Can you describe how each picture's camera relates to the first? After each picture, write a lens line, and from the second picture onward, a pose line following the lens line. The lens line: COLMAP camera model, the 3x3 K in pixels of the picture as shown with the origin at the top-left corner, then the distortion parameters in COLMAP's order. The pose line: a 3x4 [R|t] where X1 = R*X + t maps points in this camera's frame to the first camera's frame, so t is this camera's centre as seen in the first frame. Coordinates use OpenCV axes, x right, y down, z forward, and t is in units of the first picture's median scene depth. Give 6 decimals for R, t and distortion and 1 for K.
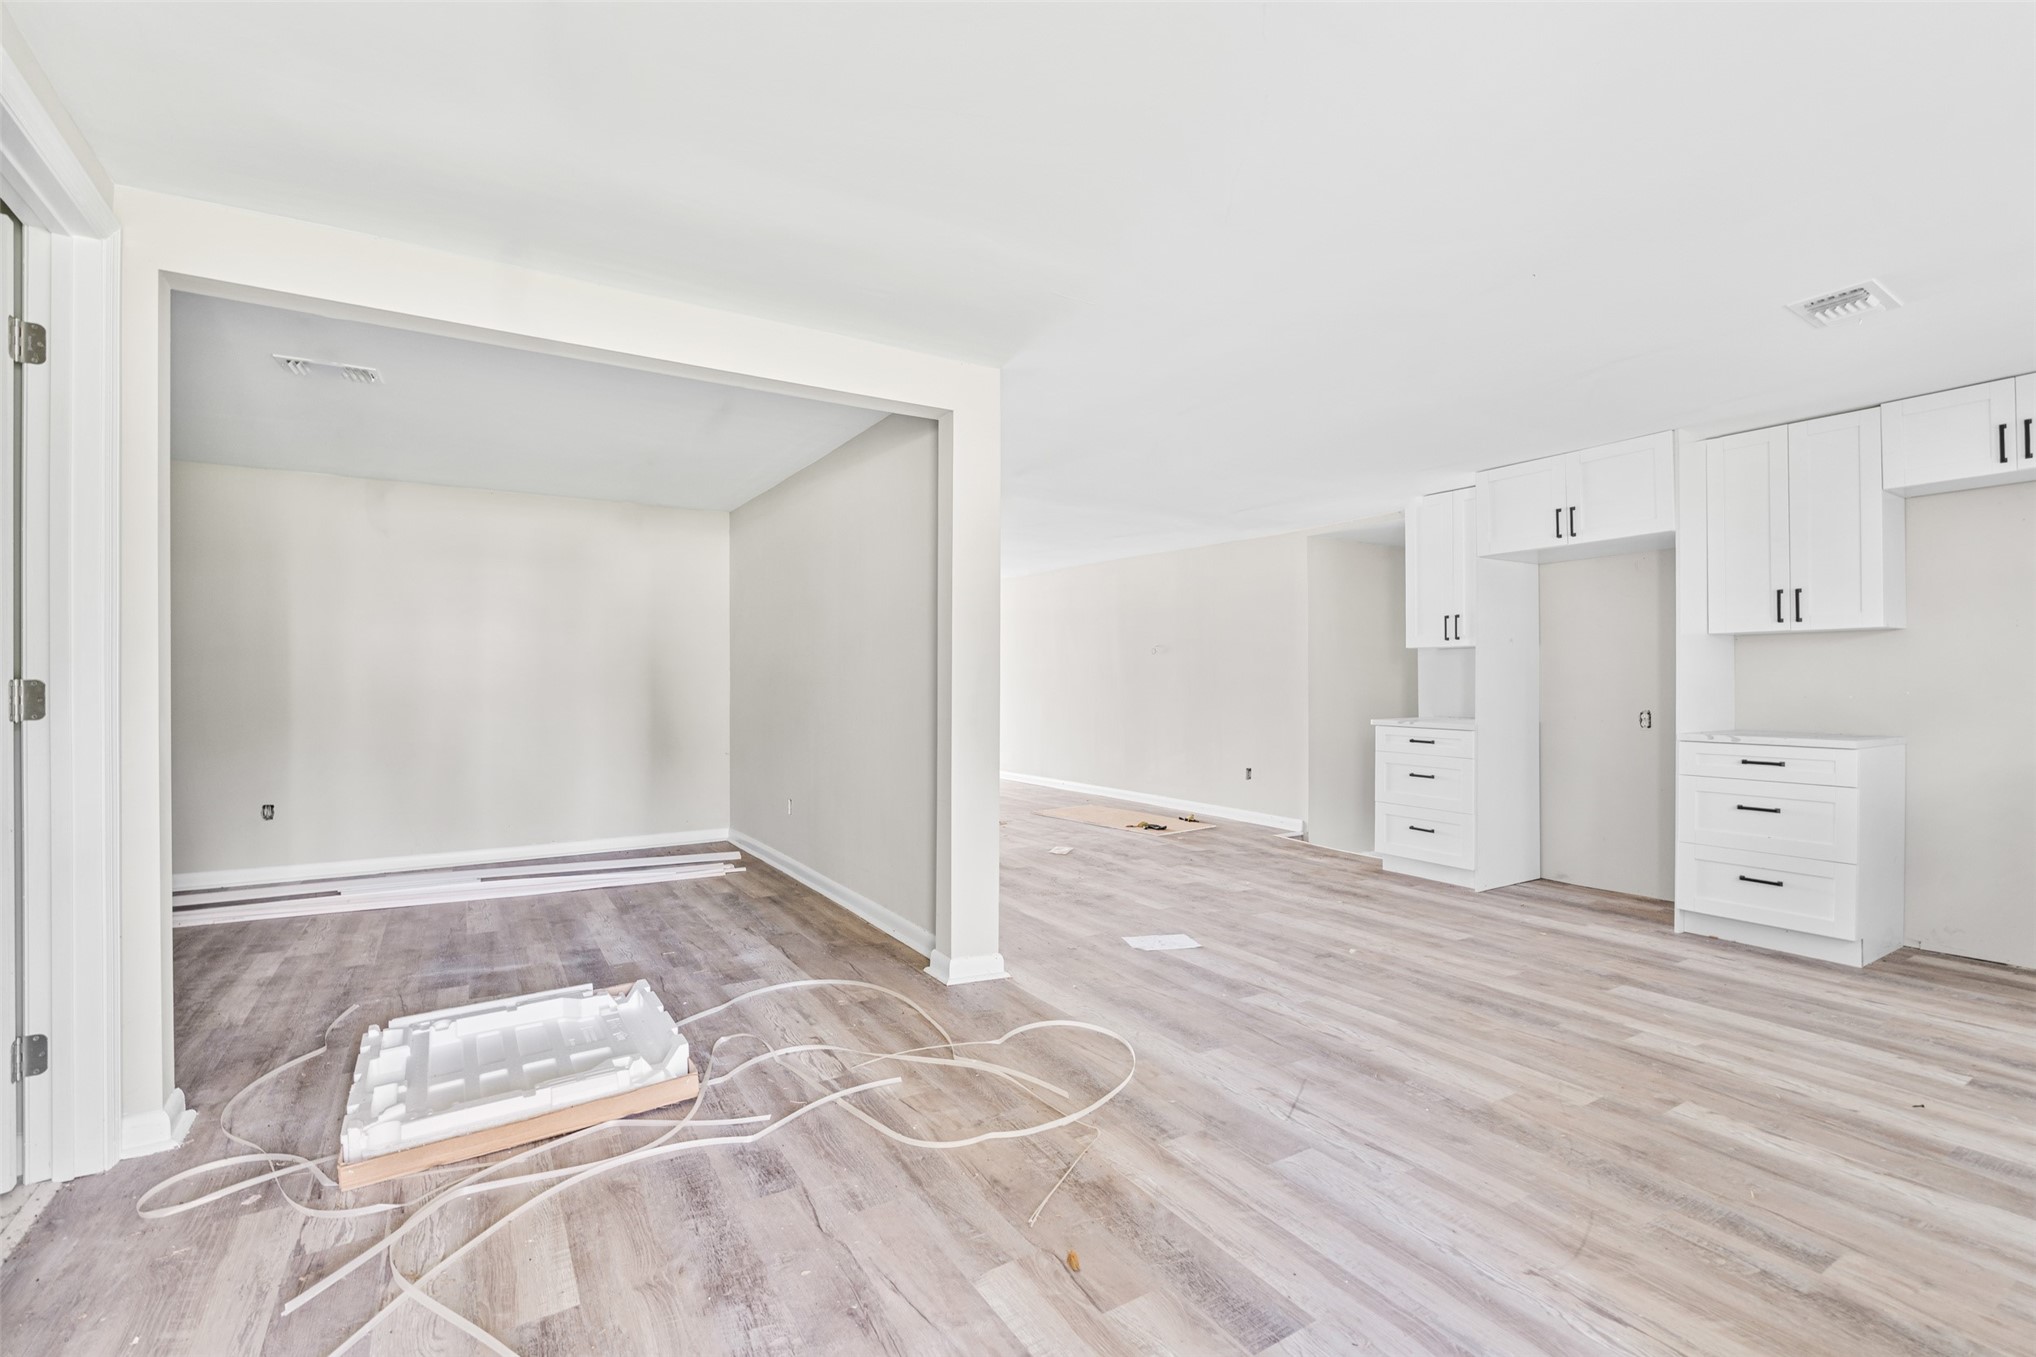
lens RADIAL K [[903.1, 0, 1019.8], [0, 903.1, 676.9], [0, 0, 1]] dist [-0.012494, -0.000748]
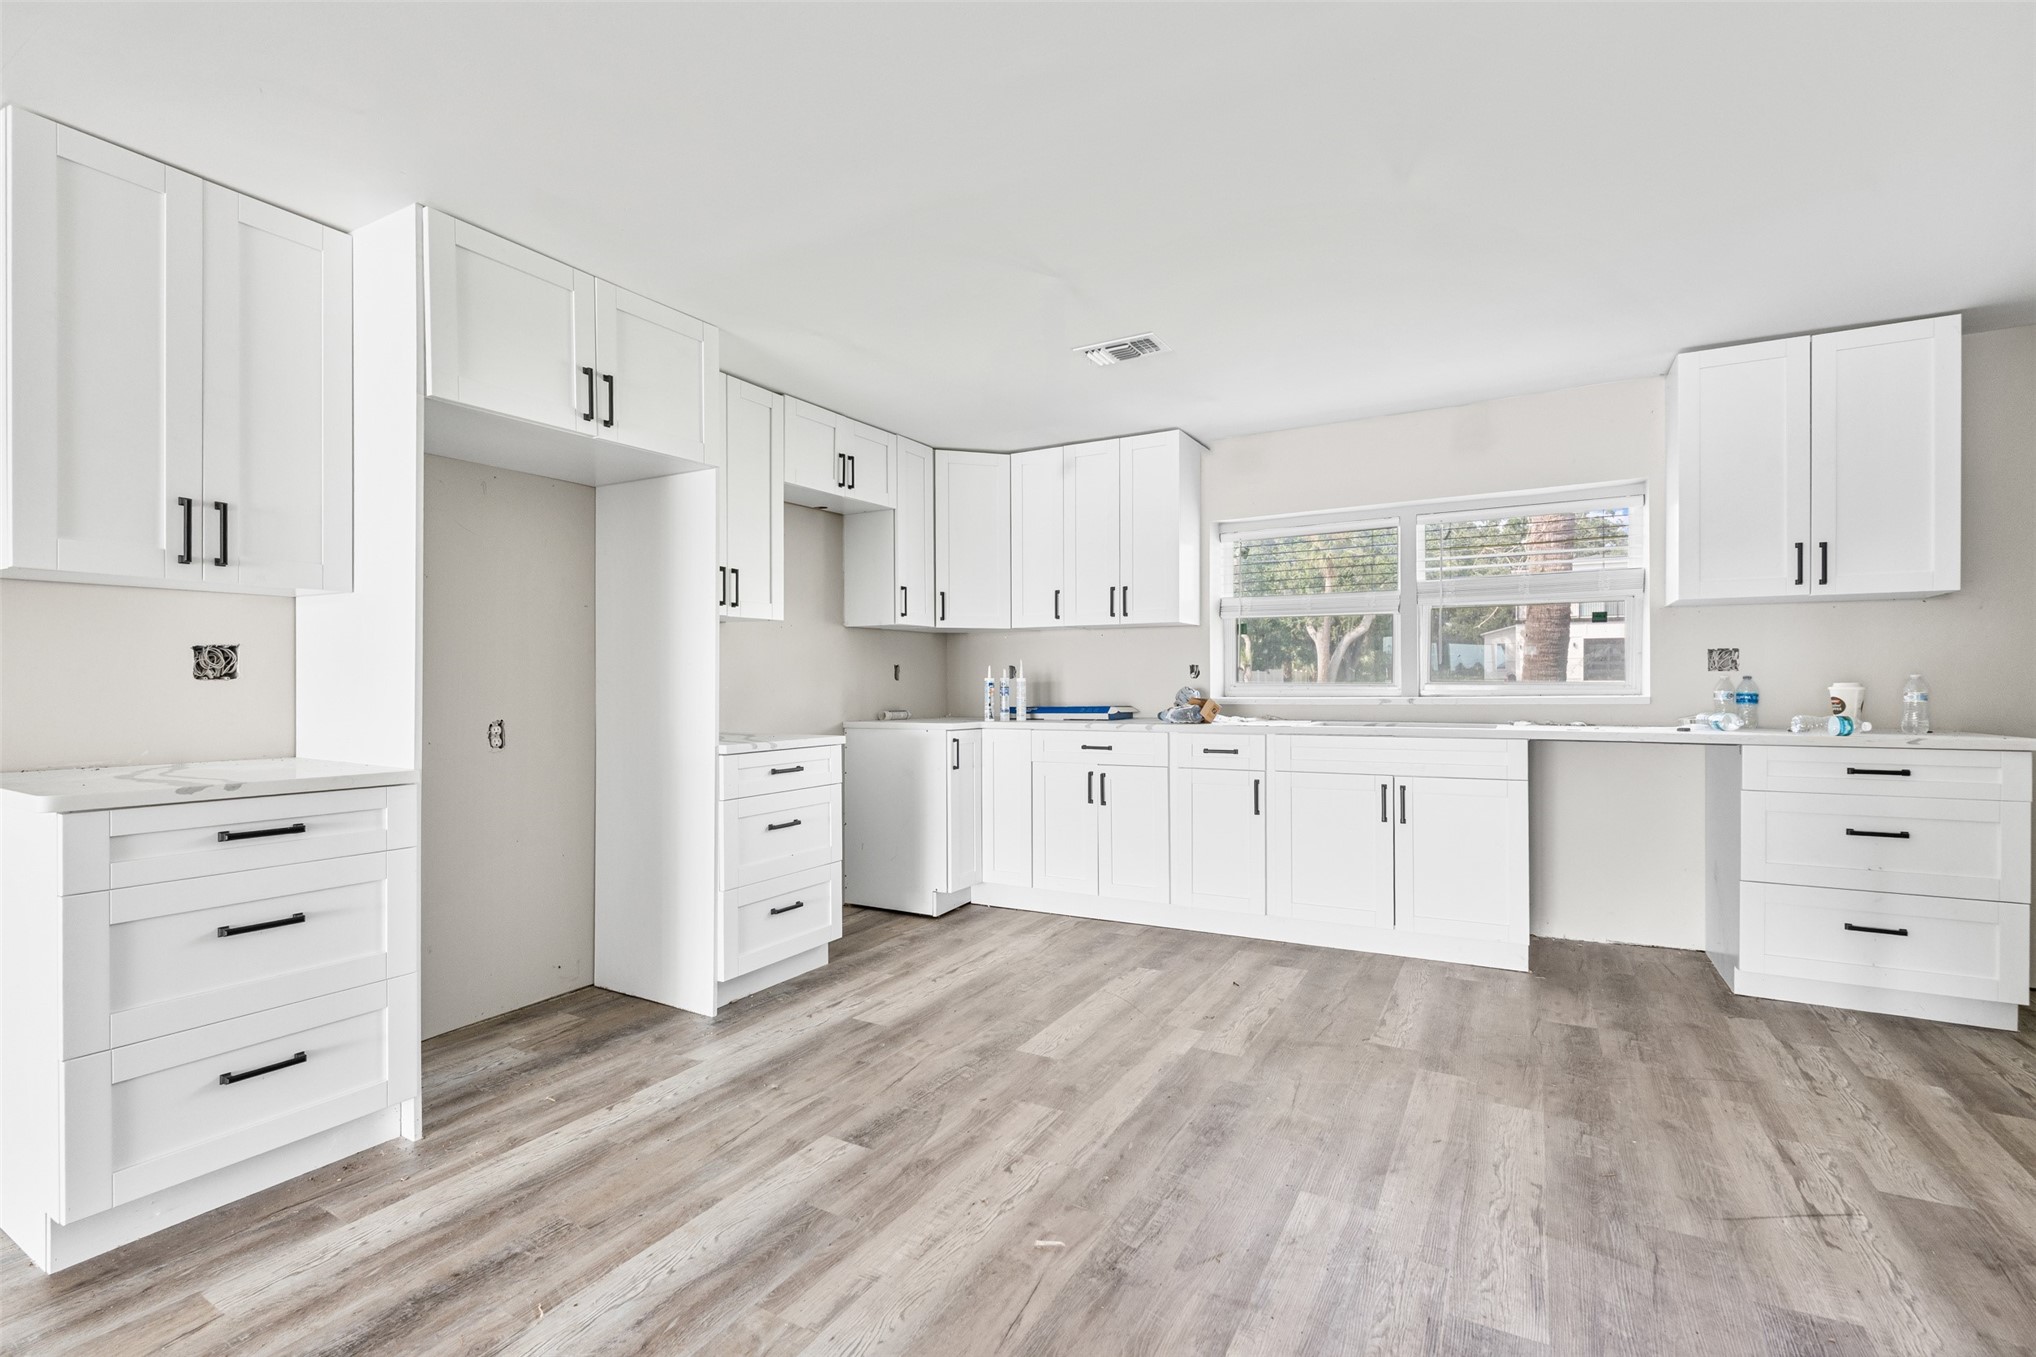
lens RADIAL K [[903.1, 0, 1010.9], [0, 903.1, 681.6], [0, 0, 1]] dist [-0.012494, -0.000748]
pose [[-0.459238, 0.000757, 0.888313, -0.041577], [0.000395, 1.000000, -0.000649, 0.016329], [-0.888313, 0.000053, -0.459238, 1.502625]]
